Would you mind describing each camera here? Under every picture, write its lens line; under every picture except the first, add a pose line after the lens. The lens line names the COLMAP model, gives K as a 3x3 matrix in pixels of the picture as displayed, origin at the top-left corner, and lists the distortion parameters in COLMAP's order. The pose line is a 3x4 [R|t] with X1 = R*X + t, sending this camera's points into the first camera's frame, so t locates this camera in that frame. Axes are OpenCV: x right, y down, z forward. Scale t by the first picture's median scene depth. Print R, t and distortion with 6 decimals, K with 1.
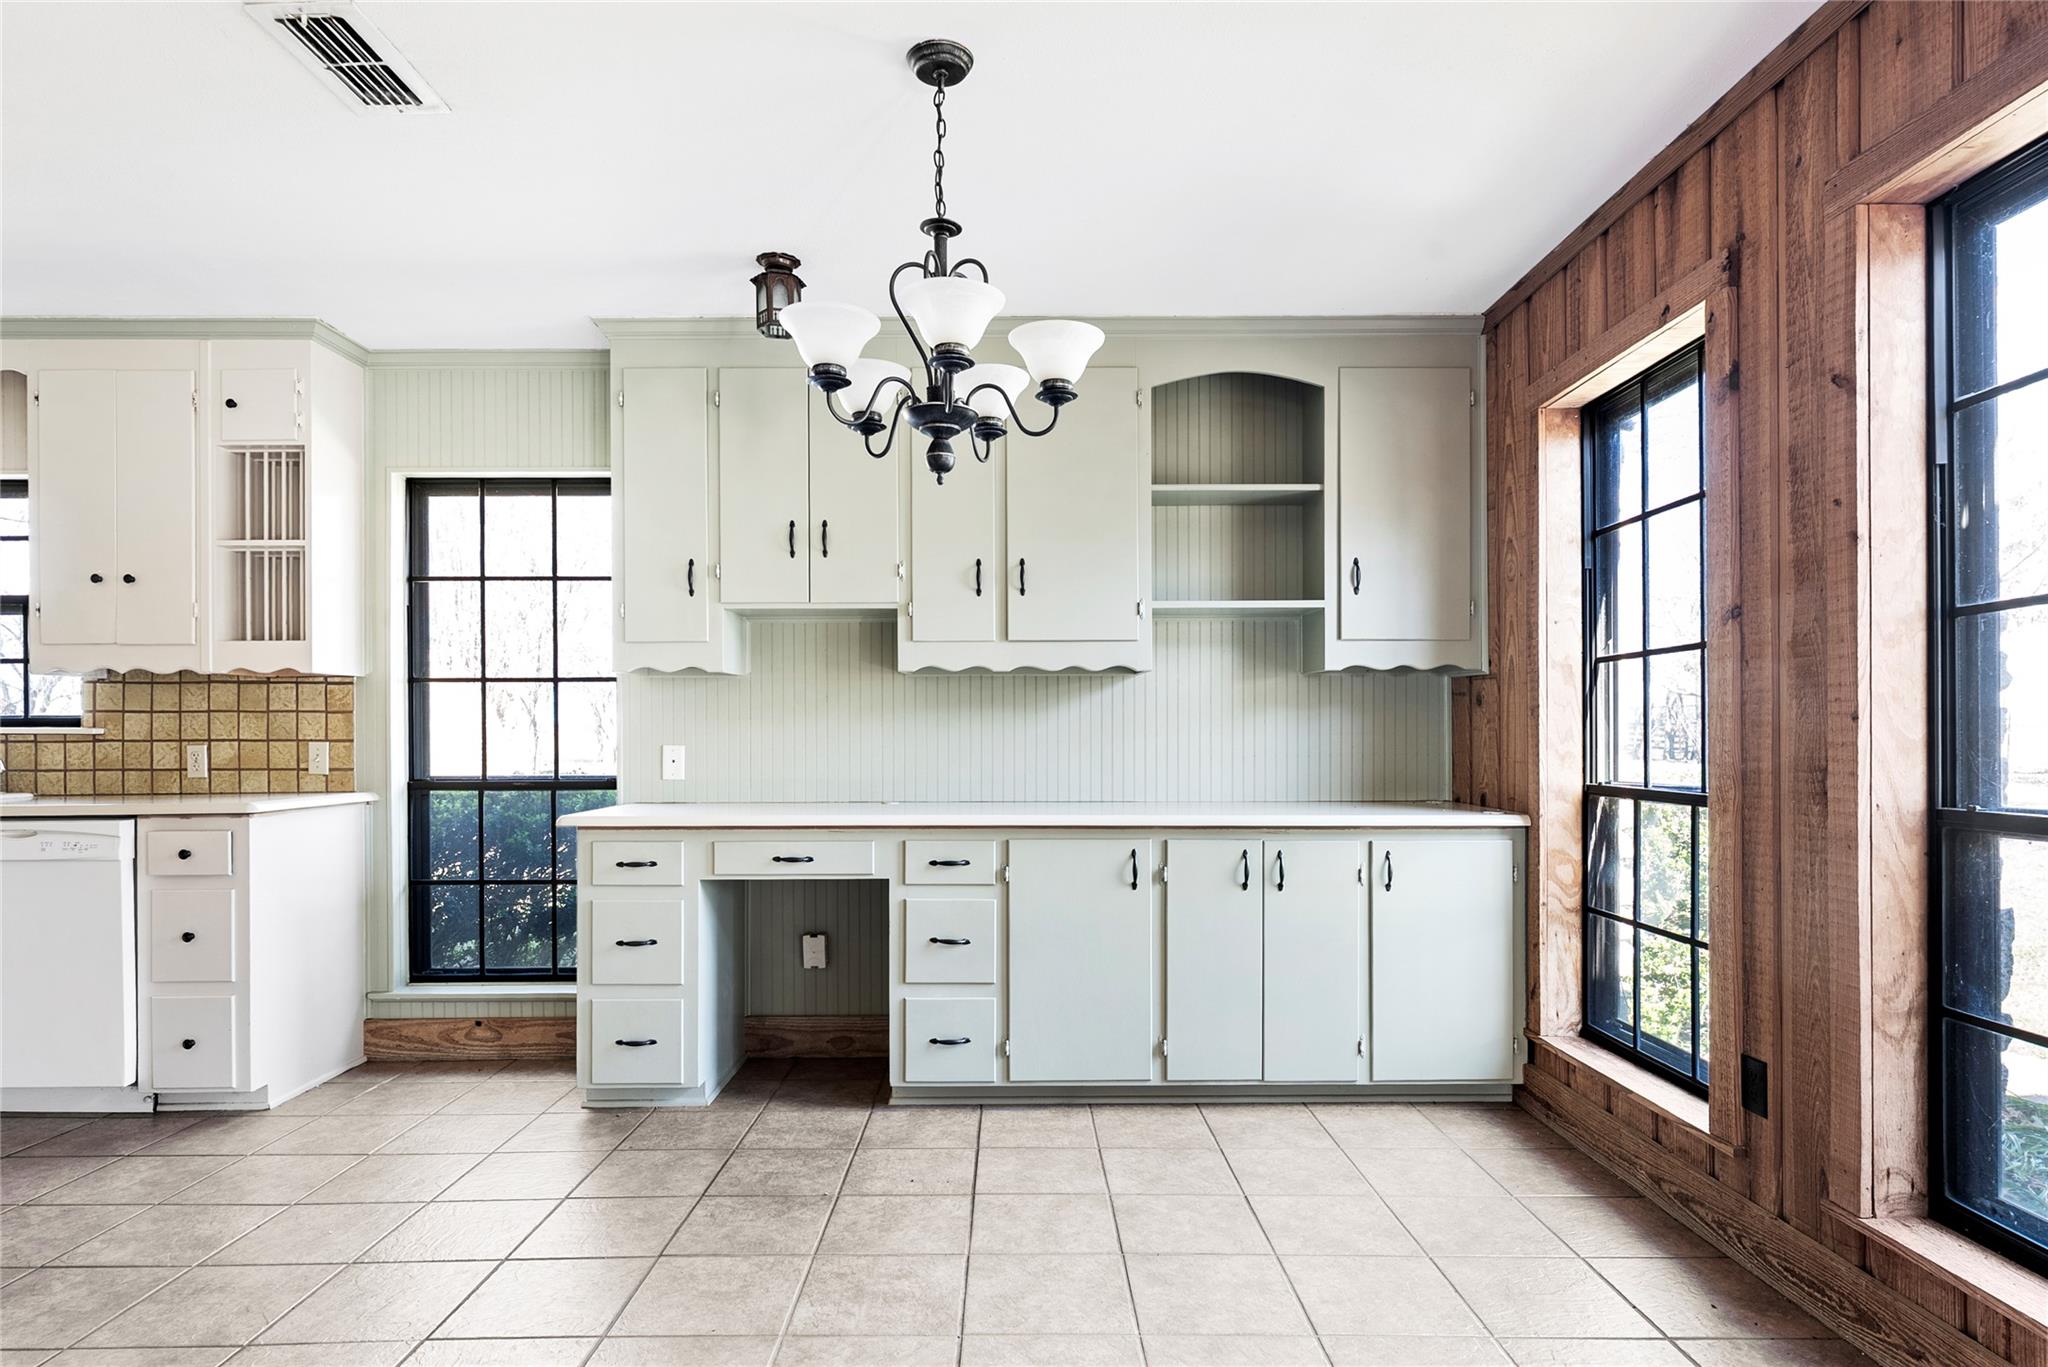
lens RADIAL K [[1136.9, 0, 1039.1], [0, 1136.9, 723.4], [0, 0, 1]] dist [-0.009168, 0.001917]
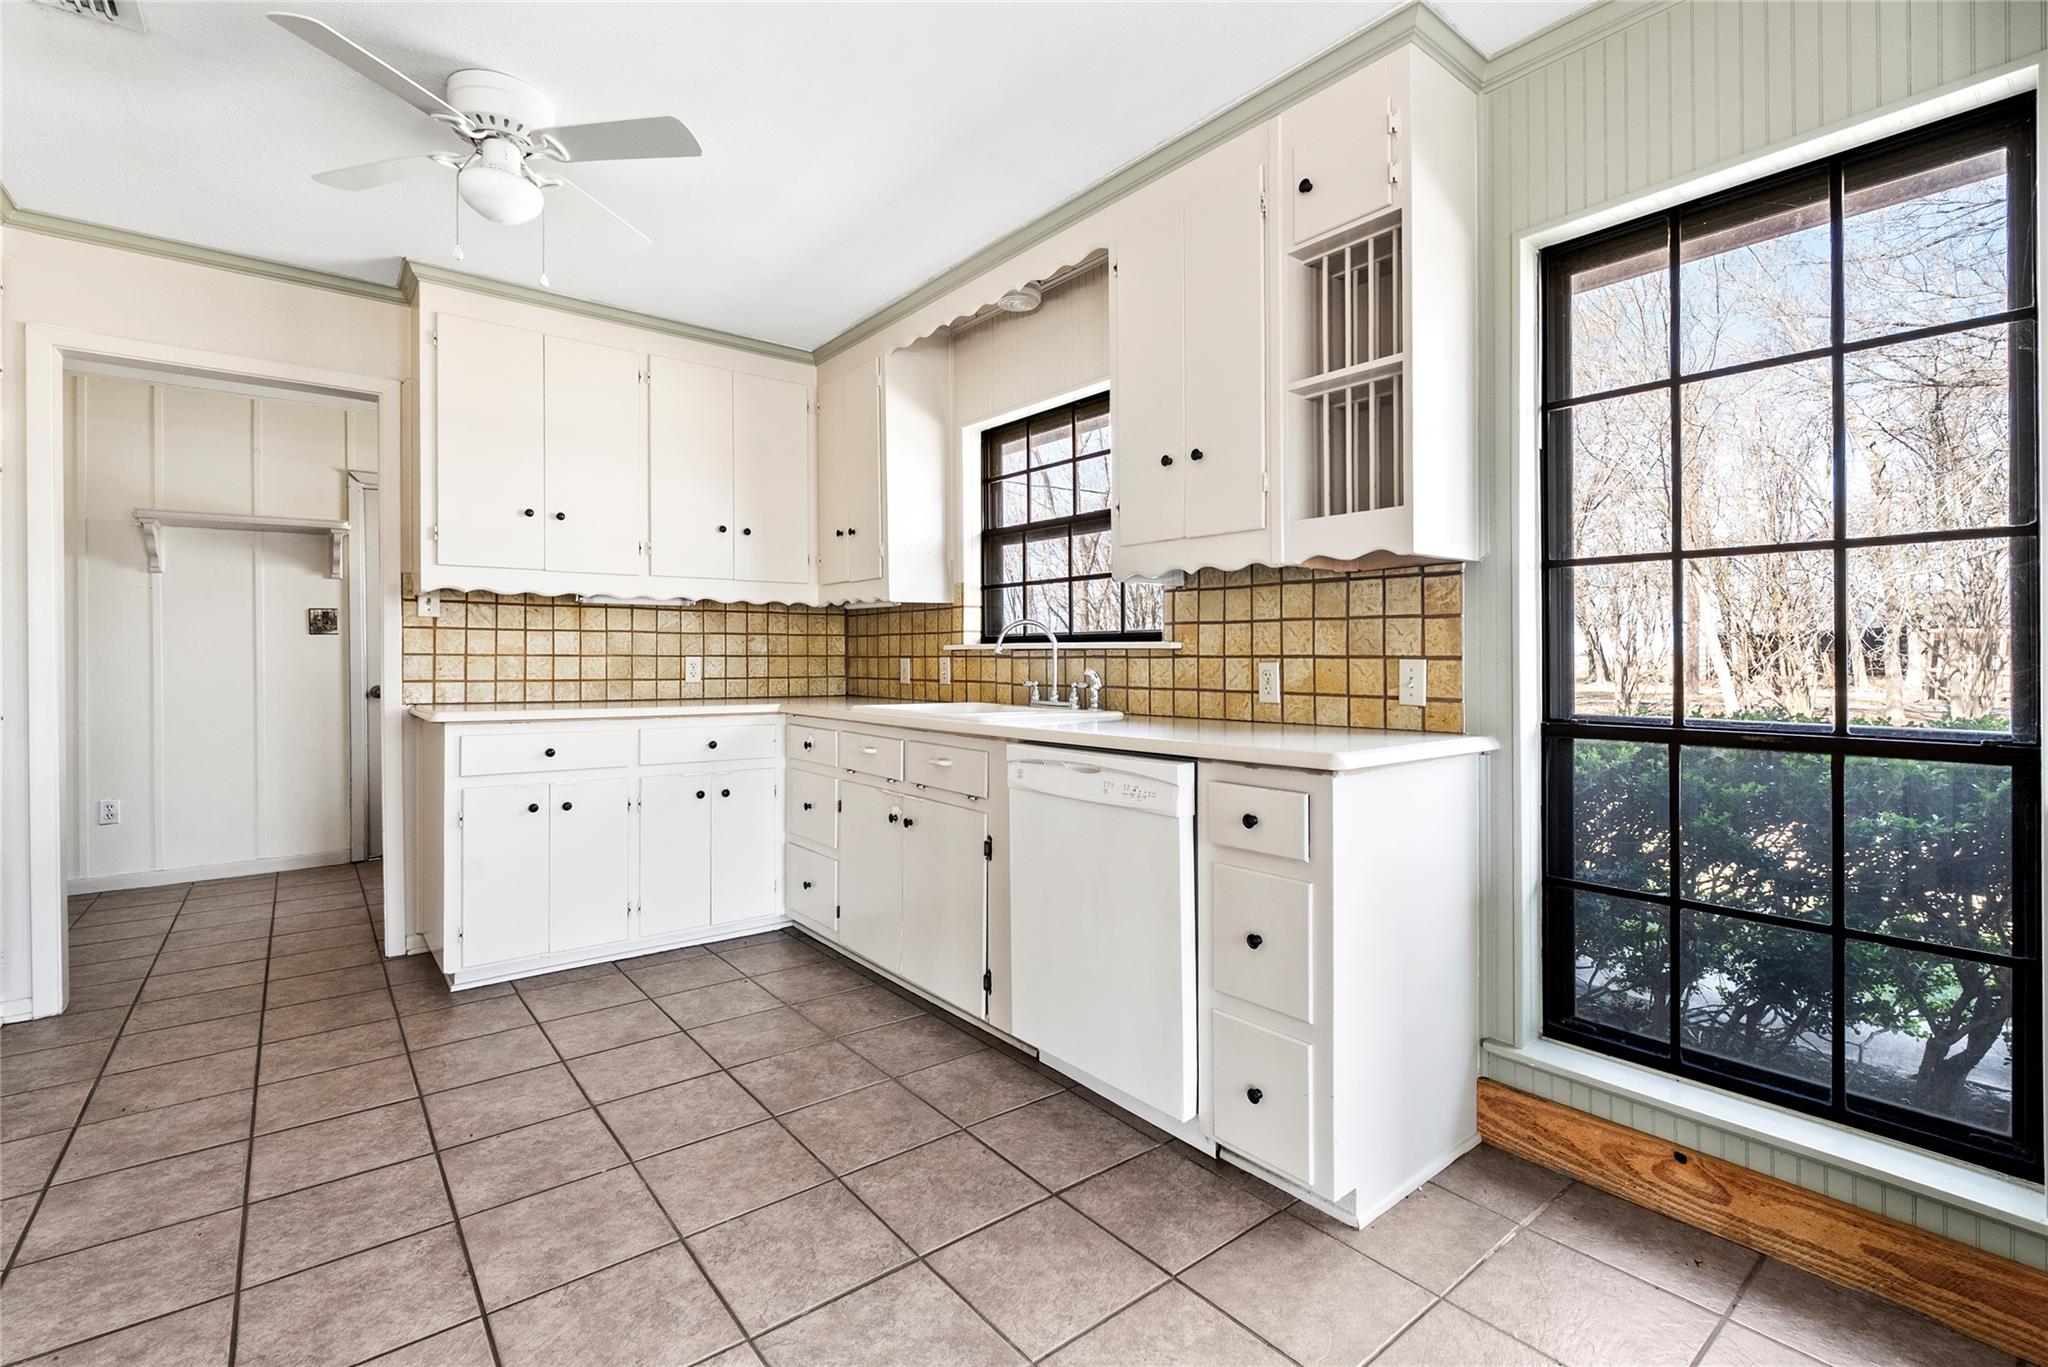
lens RADIAL K [[924.1, 0, 1025.1], [0, 924.1, 655.9], [0, 0, 1]] dist [-0.000702, 0.000852]
pose [[0.614890, 0.003790, -0.788604, -0.332465], [0.003610, 0.999964, 0.007621, 0.008914], [0.788605, -0.007533, 0.614854, 0.459299]]
